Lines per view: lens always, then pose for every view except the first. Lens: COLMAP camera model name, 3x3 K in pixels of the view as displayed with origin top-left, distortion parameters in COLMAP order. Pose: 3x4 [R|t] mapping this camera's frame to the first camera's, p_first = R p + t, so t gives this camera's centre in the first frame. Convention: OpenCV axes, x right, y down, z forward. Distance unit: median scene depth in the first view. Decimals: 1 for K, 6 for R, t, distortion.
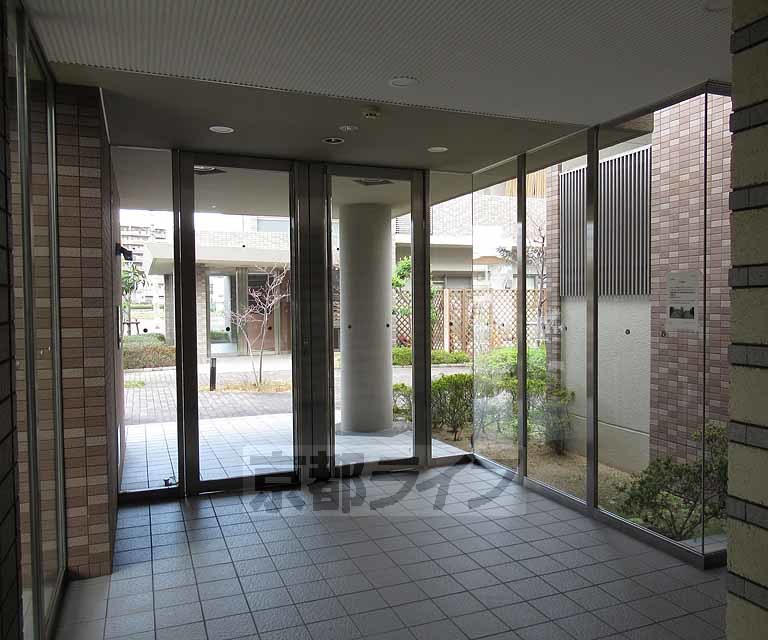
lens RADIAL K [[632.7, 0, 384.9], [0, 632.7, 321.1], [0, 0, 1]] dist [0.004045, -0.004013]
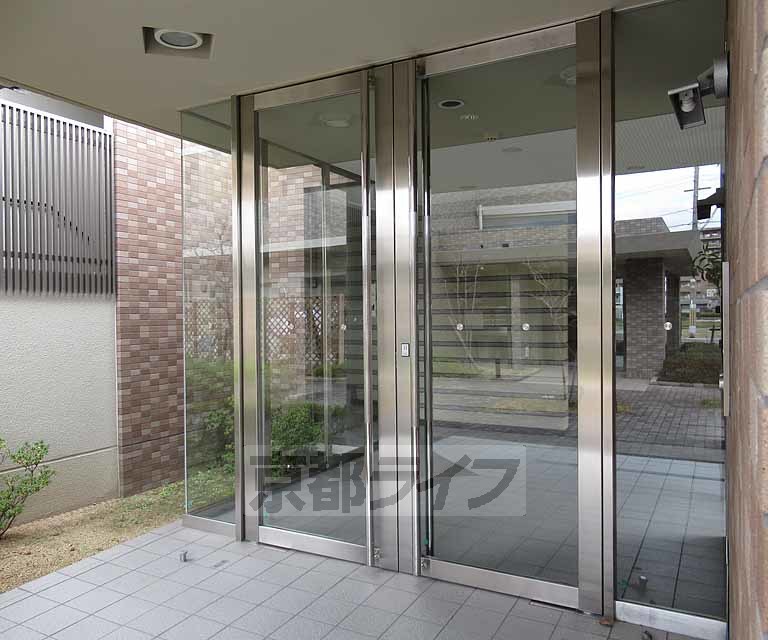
lens RADIAL K [[632.7, 0, 383.6], [0, 632.7, 318.1], [0, 0, 1]] dist [0.004045, -0.004013]
pose [[-0.640356, 0.007569, 0.768041, -0.556099], [0.038669, 0.999001, 0.022395, -0.012923], [-0.767104, 0.044040, -0.640009, 1.327365]]
